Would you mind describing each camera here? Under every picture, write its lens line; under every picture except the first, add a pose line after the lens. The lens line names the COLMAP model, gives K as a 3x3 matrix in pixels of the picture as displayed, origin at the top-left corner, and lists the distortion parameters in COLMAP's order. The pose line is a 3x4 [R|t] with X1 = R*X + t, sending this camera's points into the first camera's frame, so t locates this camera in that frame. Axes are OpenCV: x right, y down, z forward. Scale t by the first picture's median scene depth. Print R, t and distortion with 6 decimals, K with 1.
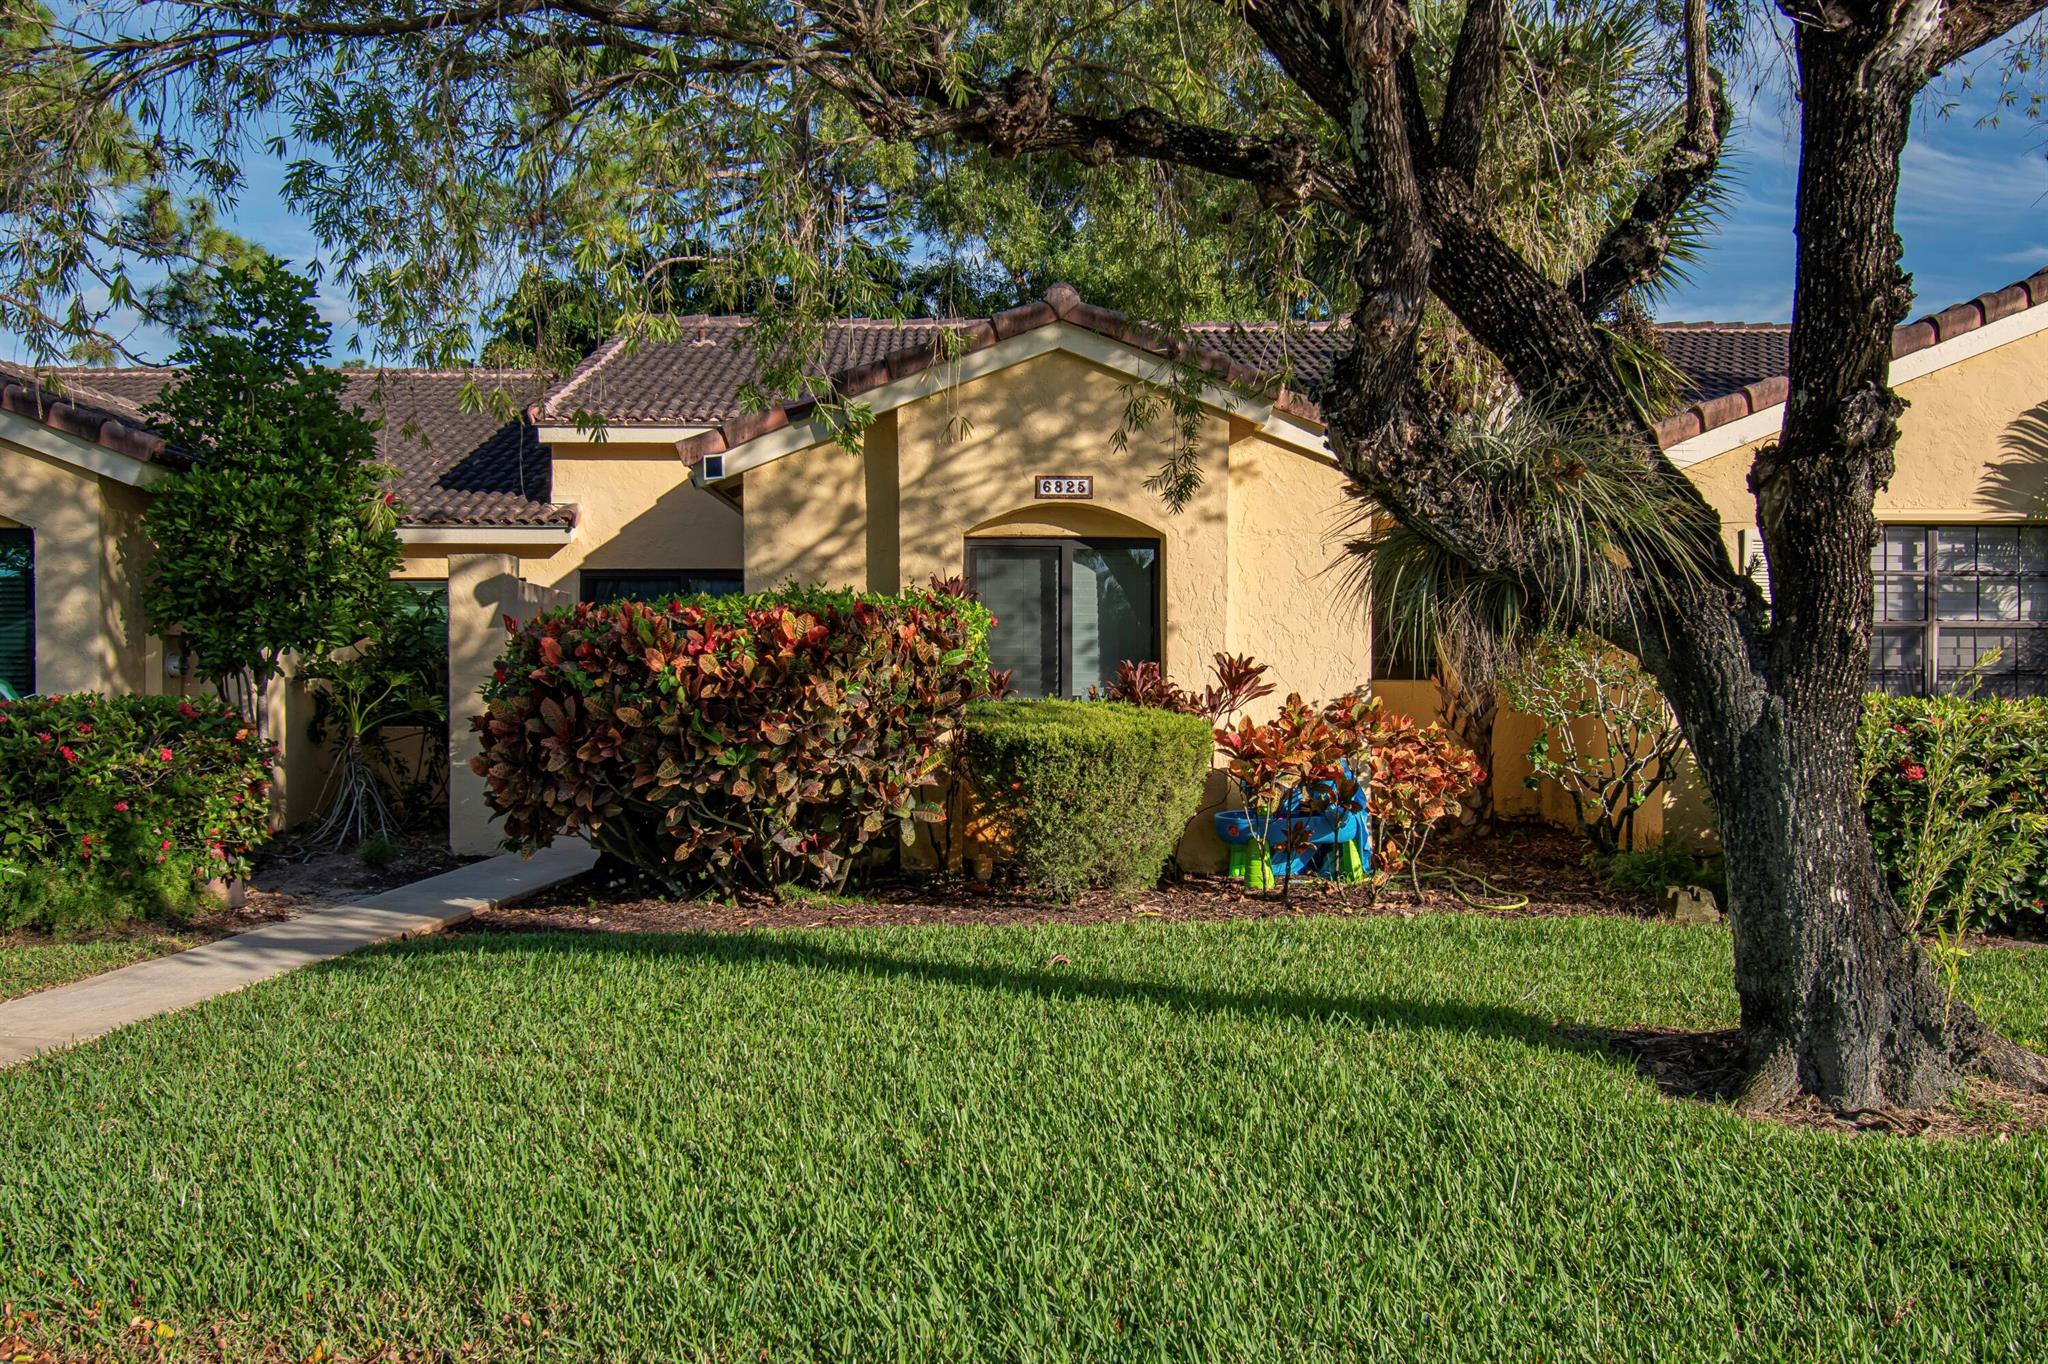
lens RADIAL K [[1576.5, 0, 1025.0], [0, 1576.5, 757.1], [0, 0, 1]] dist [-0.005396, -0.004665]
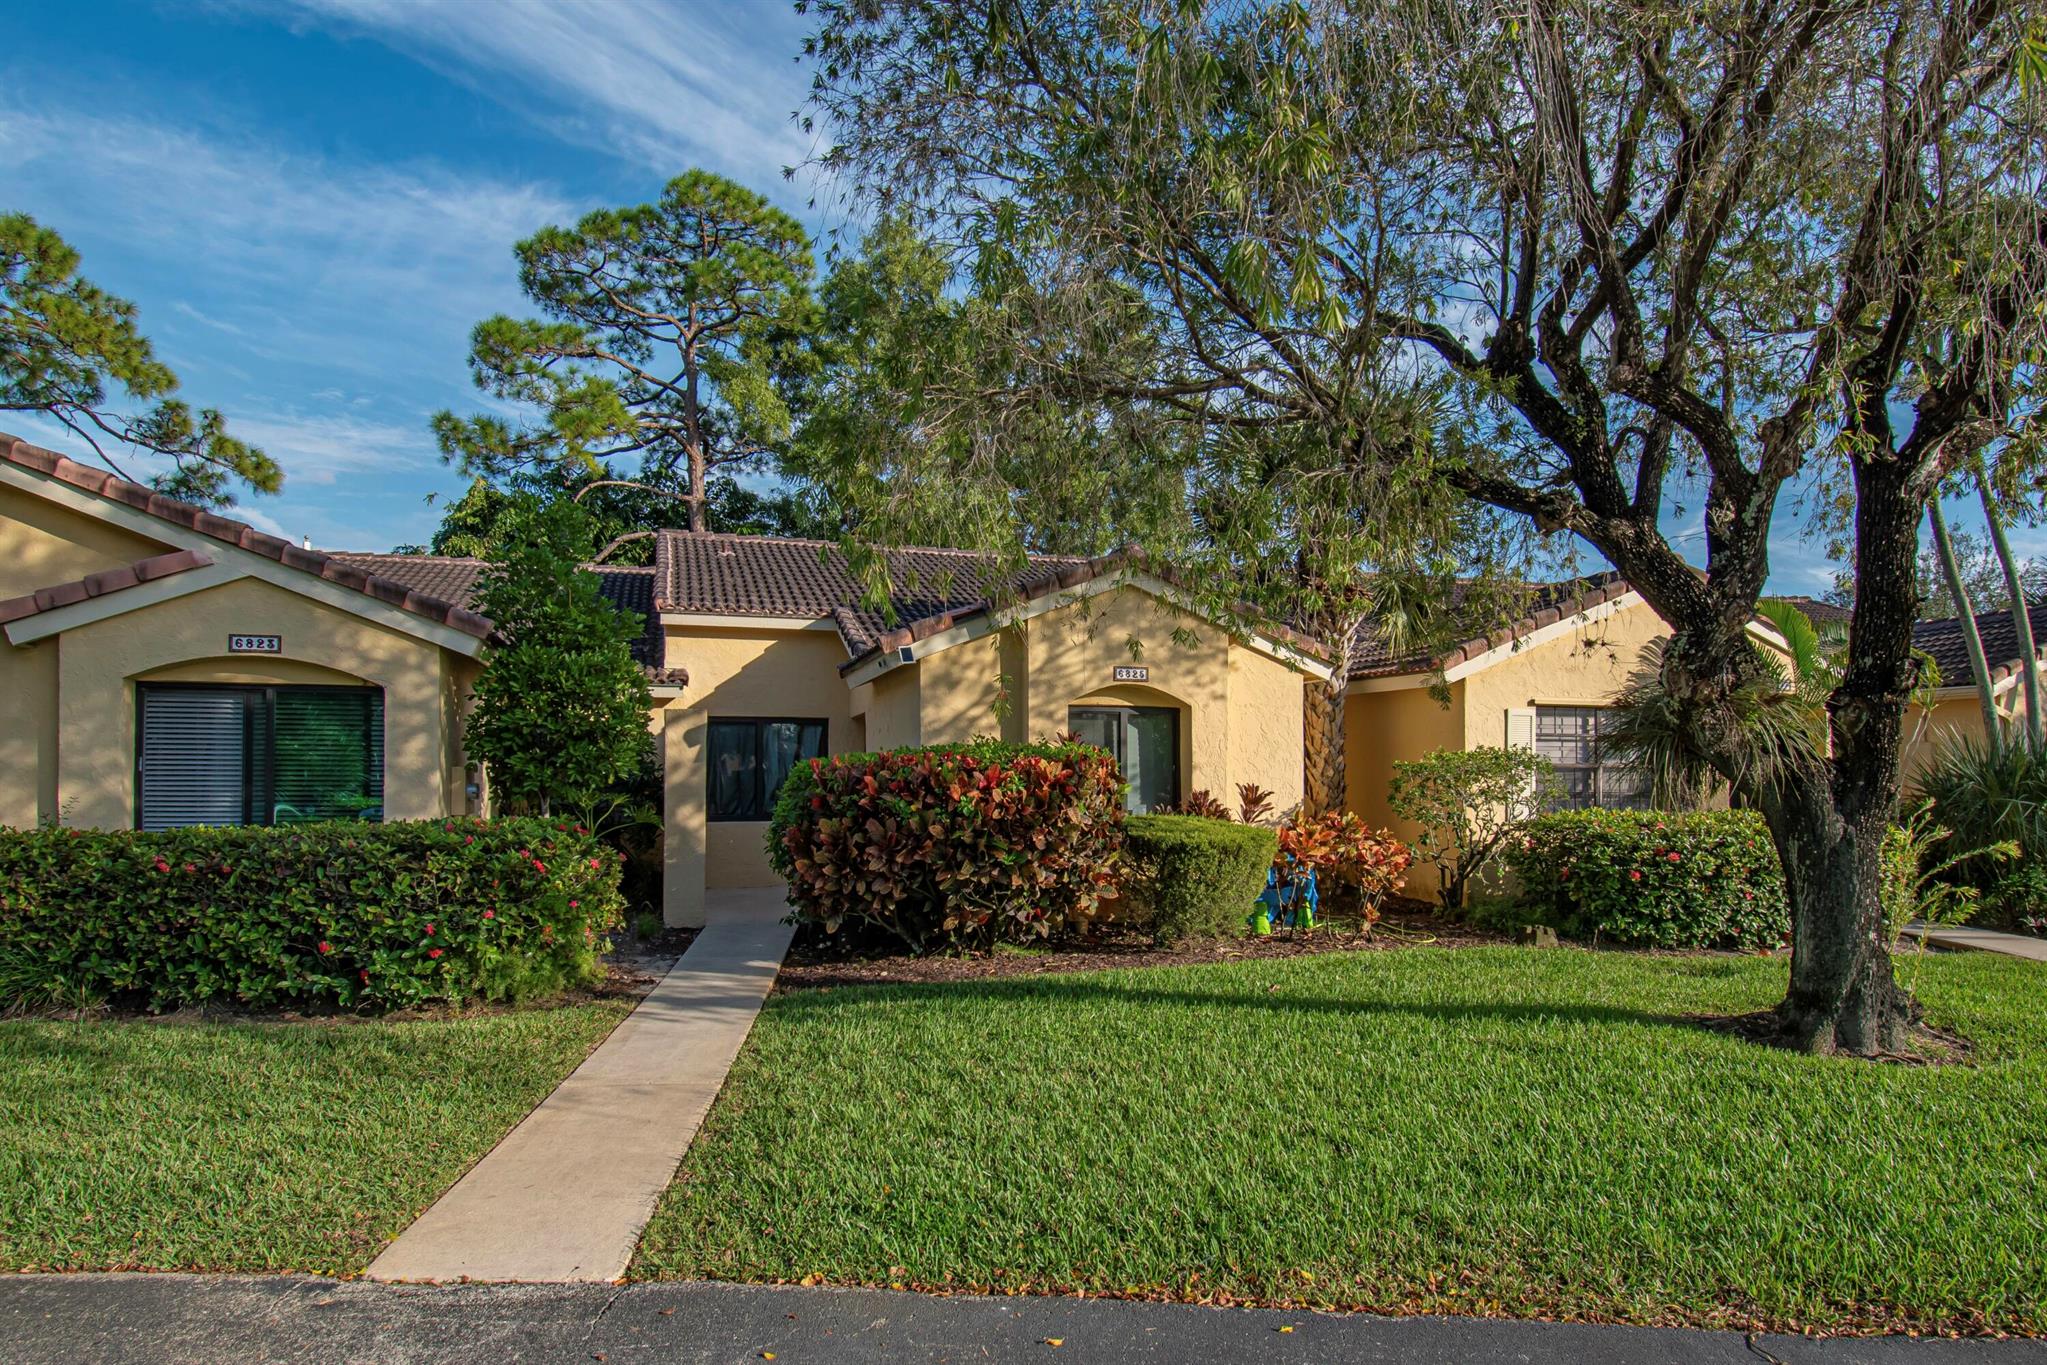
lens RADIAL K [[1090.5, 0, 1021.3], [0, 1090.5, 747.2], [0, 0, 1]] dist [0.000938, -0.000244]
pose [[0.969078, 0.008013, 0.246626, -0.341218], [0.011572, 0.996897, -0.077862, -0.019322], [-0.246485, 0.078308, 0.965978, 0.003450]]
